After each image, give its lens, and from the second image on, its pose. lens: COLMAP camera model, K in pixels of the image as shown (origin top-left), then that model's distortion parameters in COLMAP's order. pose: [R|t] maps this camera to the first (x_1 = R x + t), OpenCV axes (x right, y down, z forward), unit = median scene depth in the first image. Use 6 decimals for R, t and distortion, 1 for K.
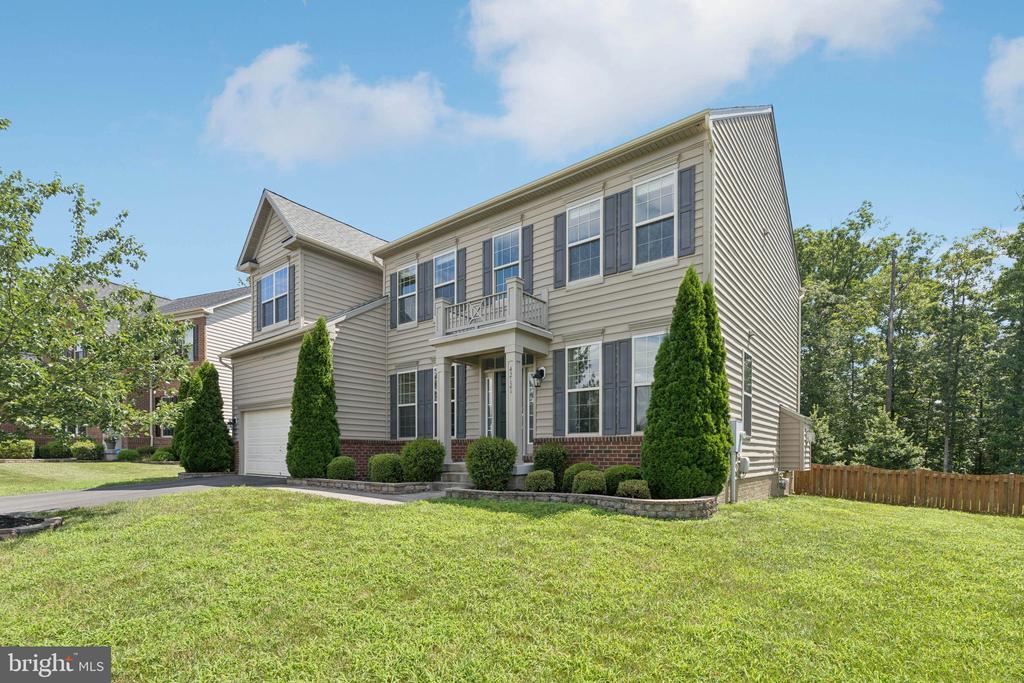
lens RADIAL K [[472.1, 0, 514.4], [0, 472.1, 368.3], [0, 0, 1]] dist [-0.000018, 0.000171]
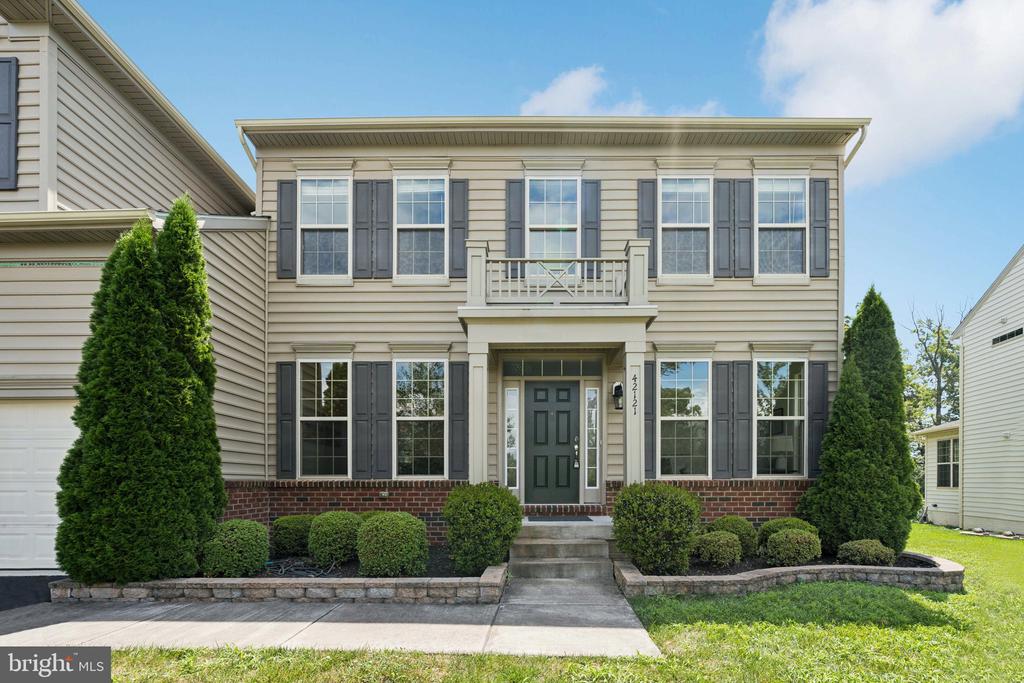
lens RADIAL K [[543.8, 0, 609.9], [0, 543.8, 420.3], [0, 0, 1]] dist [0.000651, 0.000574]
pose [[0.787500, 0.084391, 0.610510, -0.353785], [-0.103135, 0.994657, -0.004459, 0.047085], [-0.607625, -0.059454, 0.791996, 0.274797]]
